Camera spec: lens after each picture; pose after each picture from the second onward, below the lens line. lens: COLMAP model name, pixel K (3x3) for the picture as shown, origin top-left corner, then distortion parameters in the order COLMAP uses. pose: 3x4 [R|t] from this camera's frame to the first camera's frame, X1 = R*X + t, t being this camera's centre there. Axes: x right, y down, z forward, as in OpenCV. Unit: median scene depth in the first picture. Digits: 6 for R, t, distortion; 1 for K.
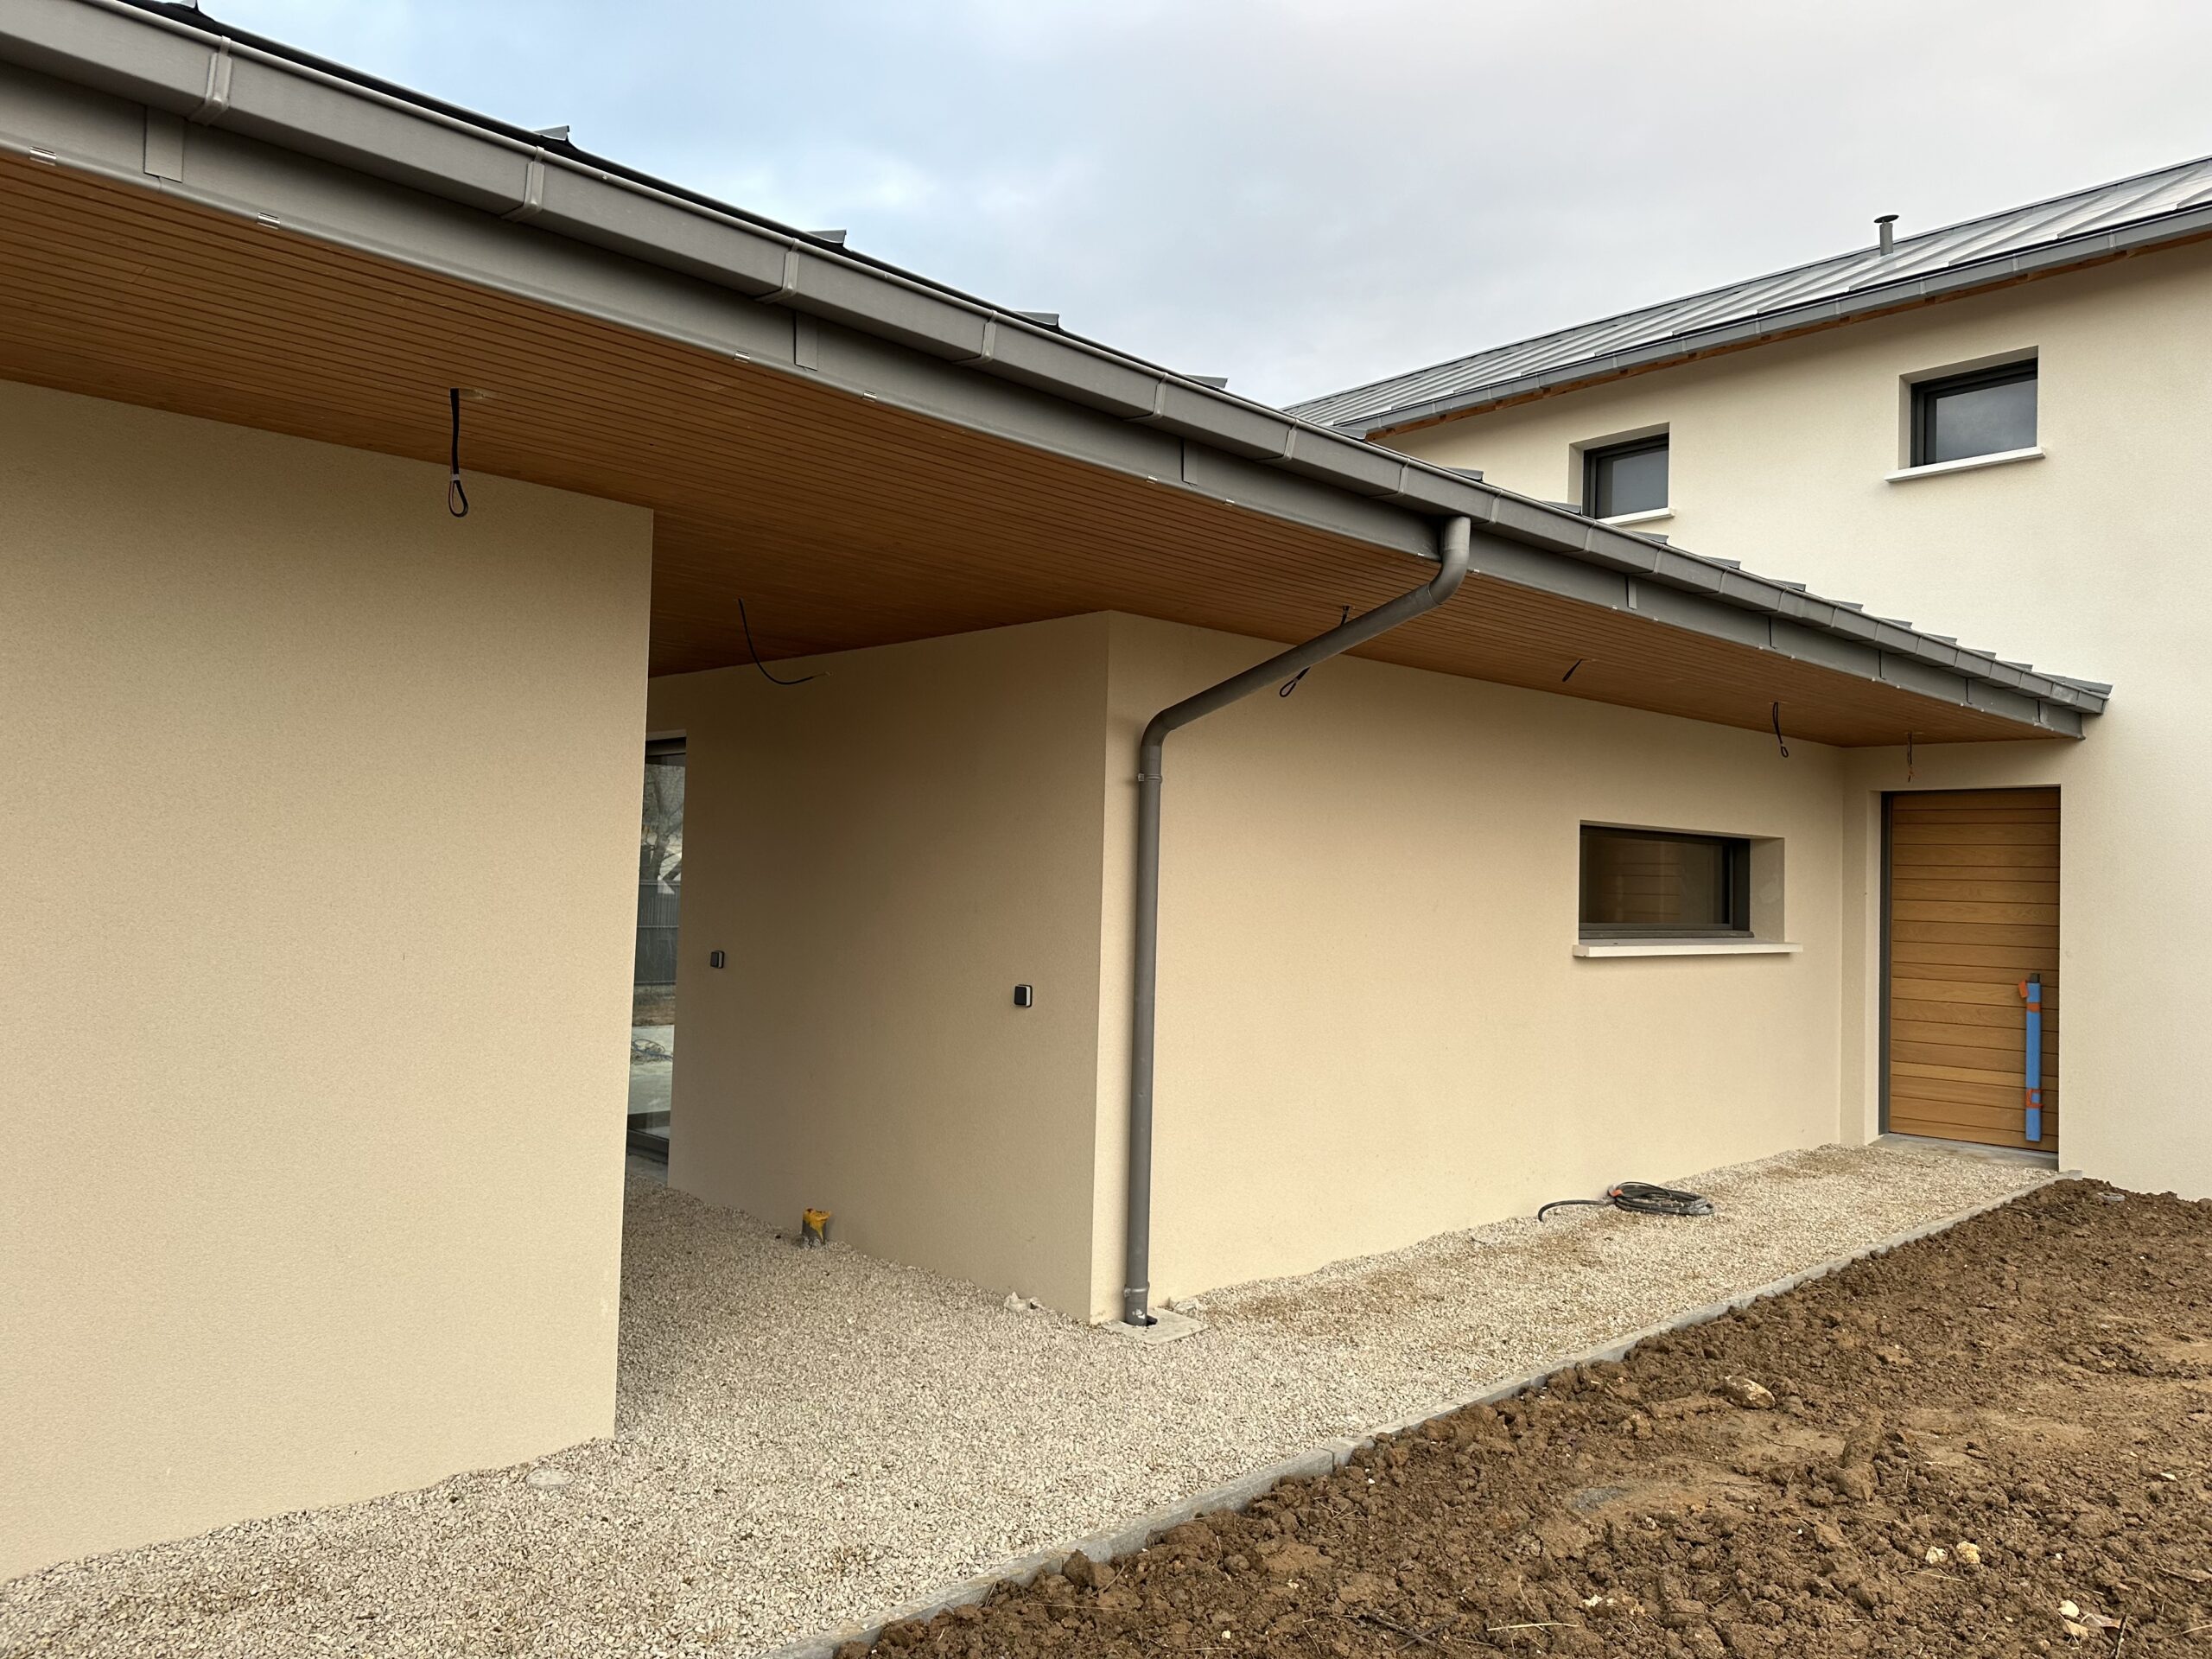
lens RADIAL K [[1566.2, 0, 1090.1], [0, 1566.2, 820.0], [0, 0, 1]] dist [0.039650, -0.047791]
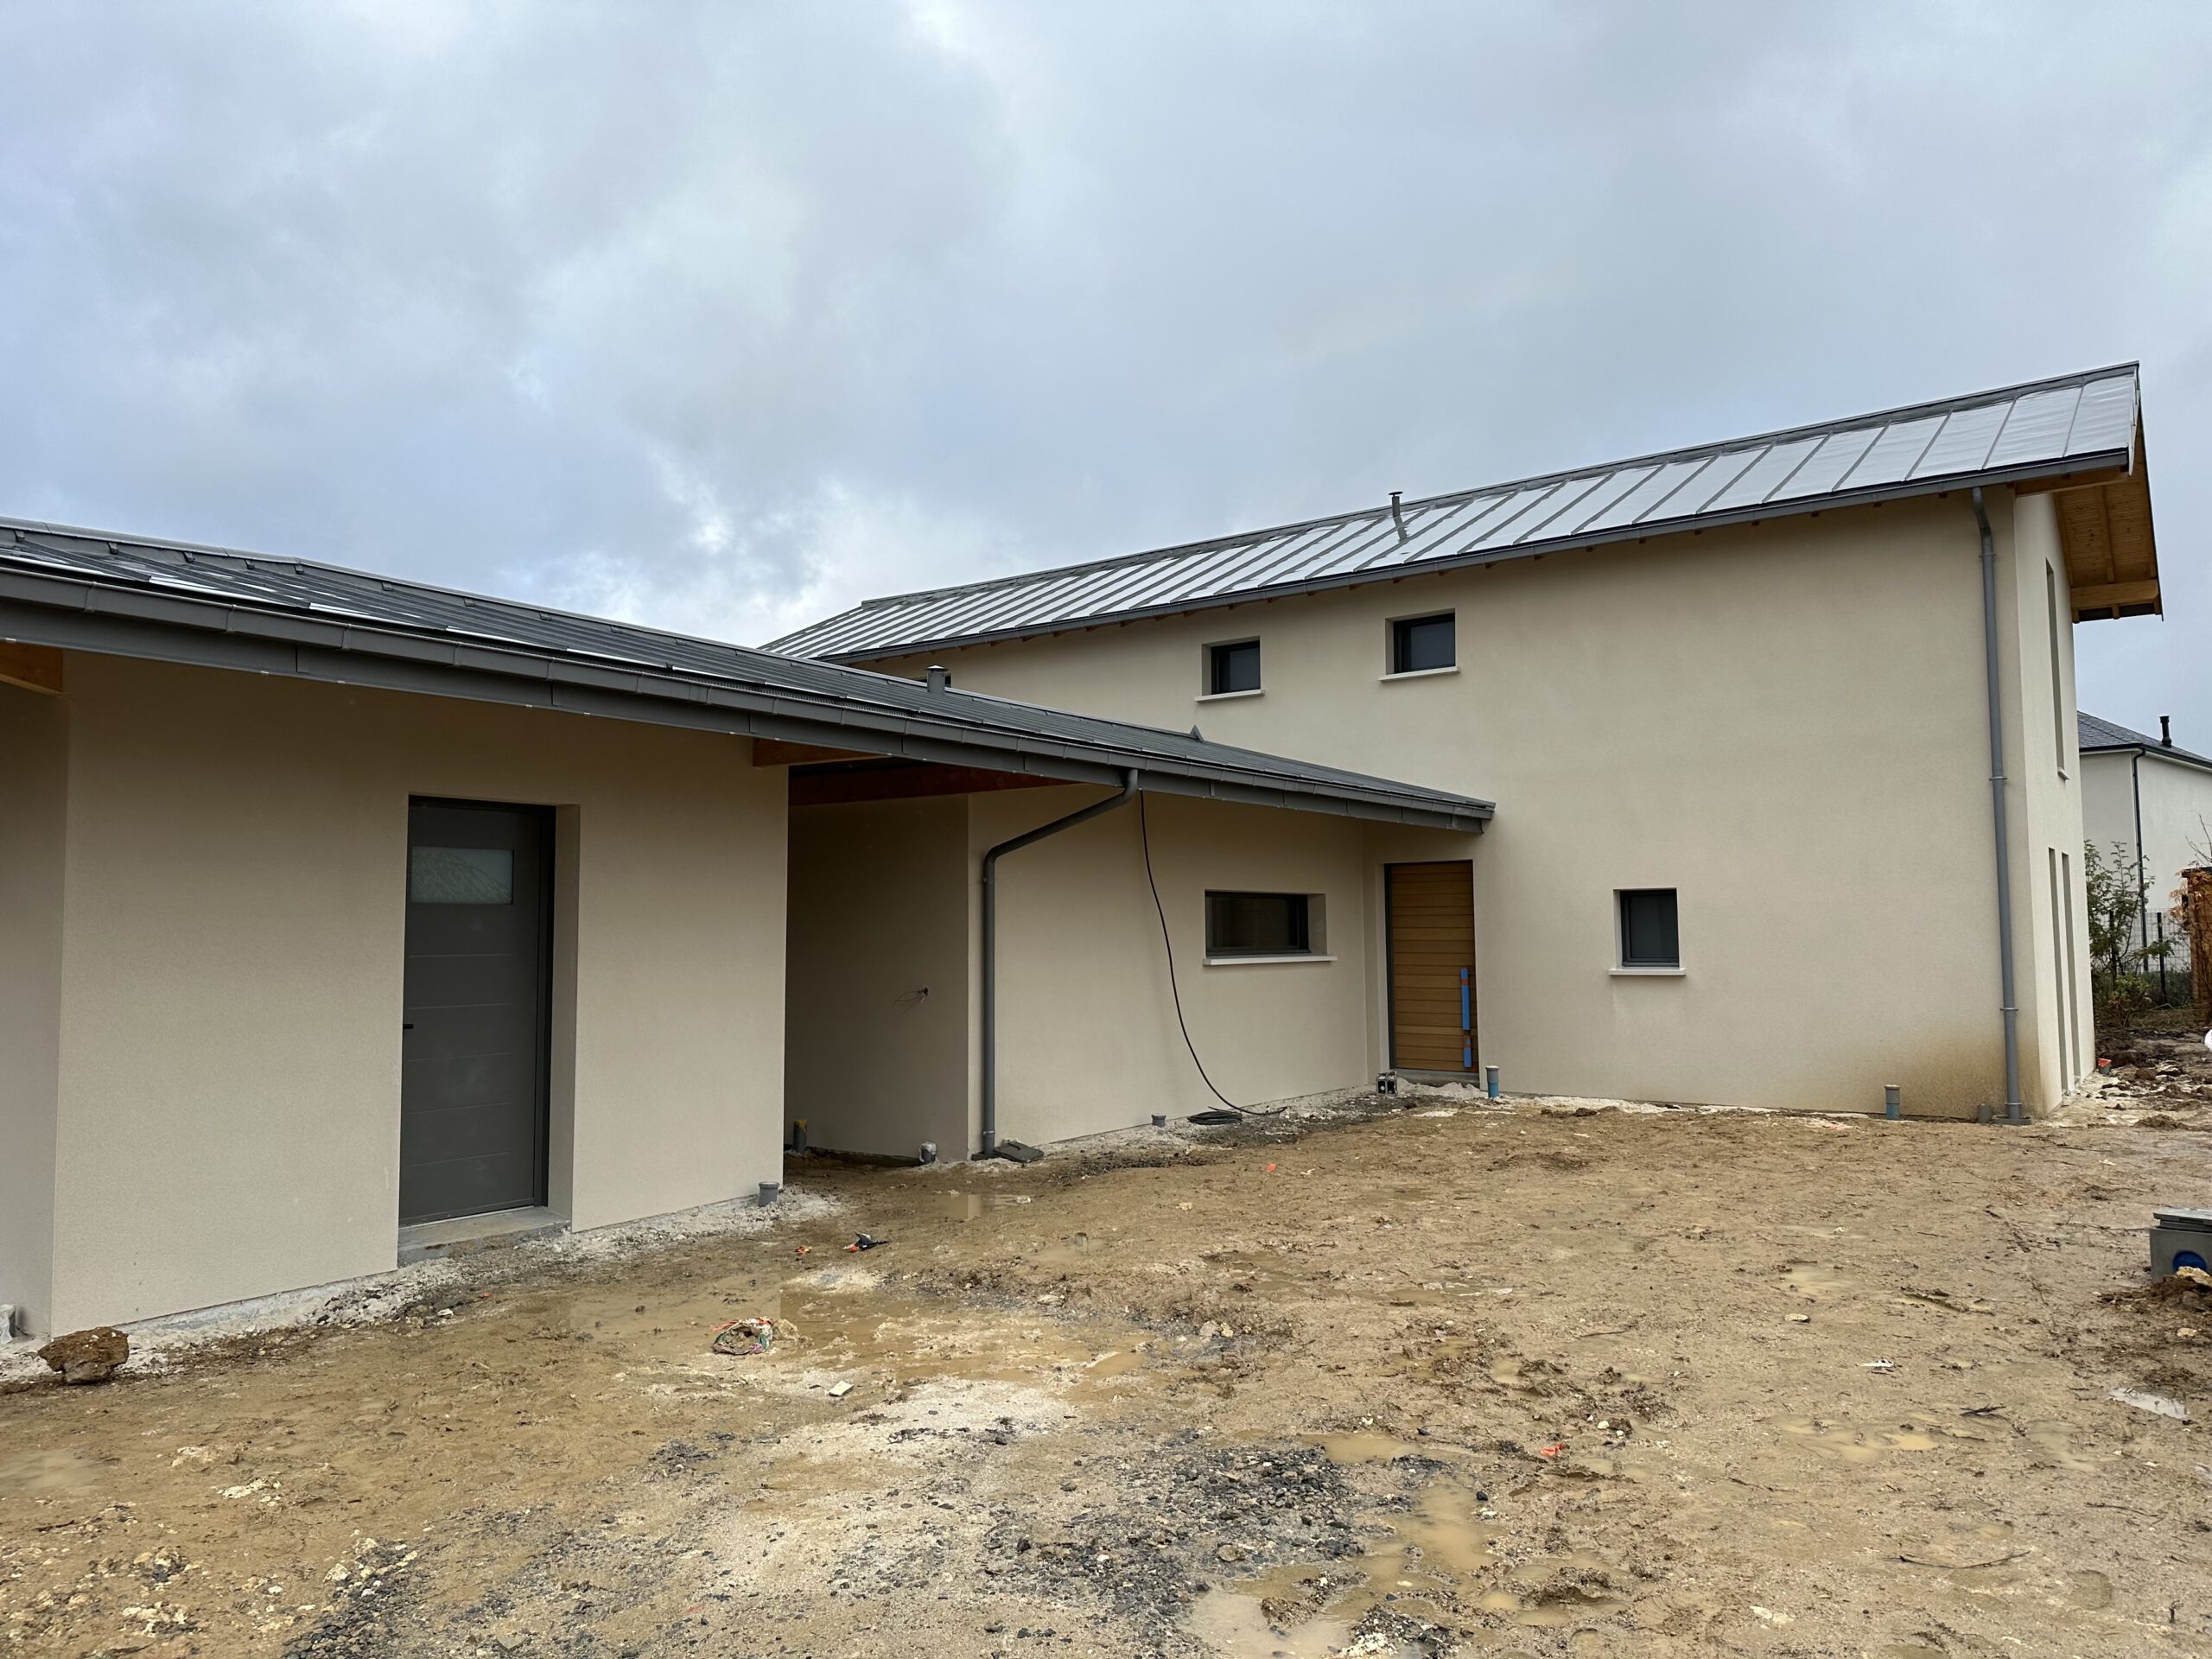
lens RADIAL K [[1566.2, 0, 1105.2], [0, 1566.2, 806.4], [0, 0, 1]] dist [0.039650, -0.047791]
pose [[0.979234, -0.017018, 0.202018, -0.134588], [0.025386, 0.998921, -0.038900, -0.023367], [-0.201138, 0.043221, 0.978609, -0.616128]]
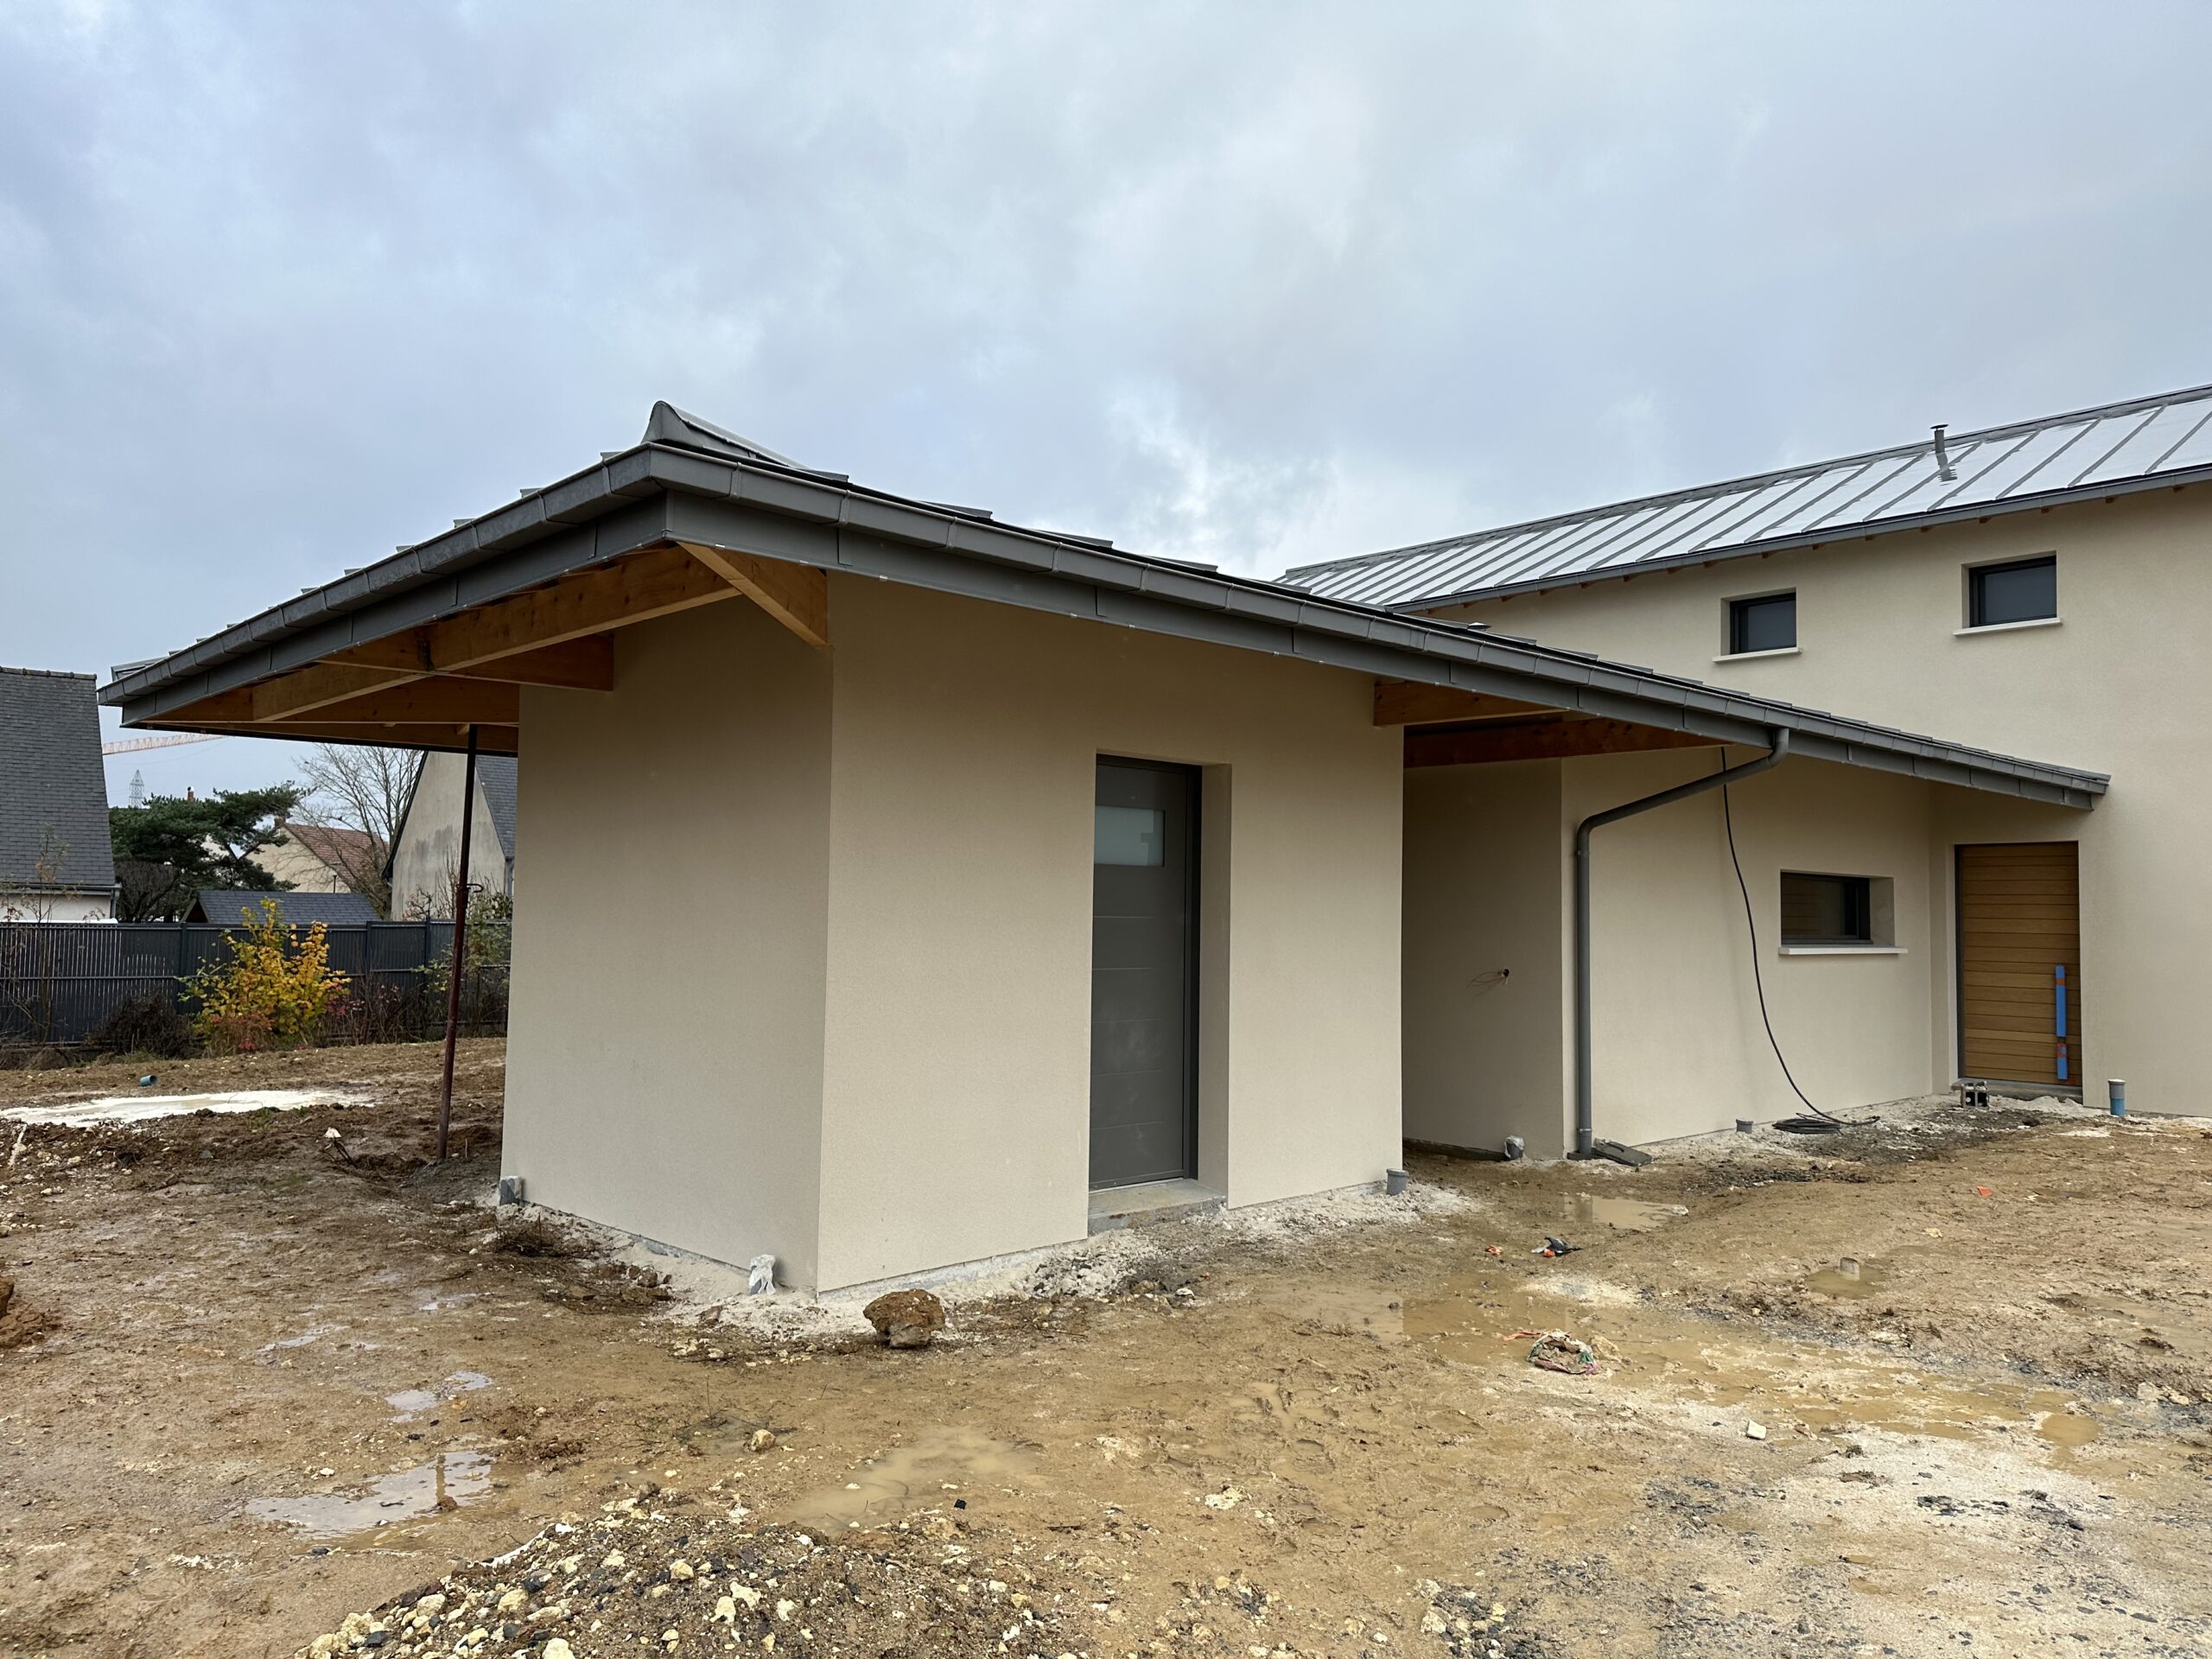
lens RADIAL K [[1566.2, 0, 1067.6], [0, 1566.2, 830.2], [0, 0, 1]] dist [0.039650, -0.047791]
pose [[0.999864, -0.010587, -0.012626, -0.330676], [0.010383, 0.999816, -0.016130, -0.017874], [0.012795, 0.015997, 0.999790, -0.521115]]
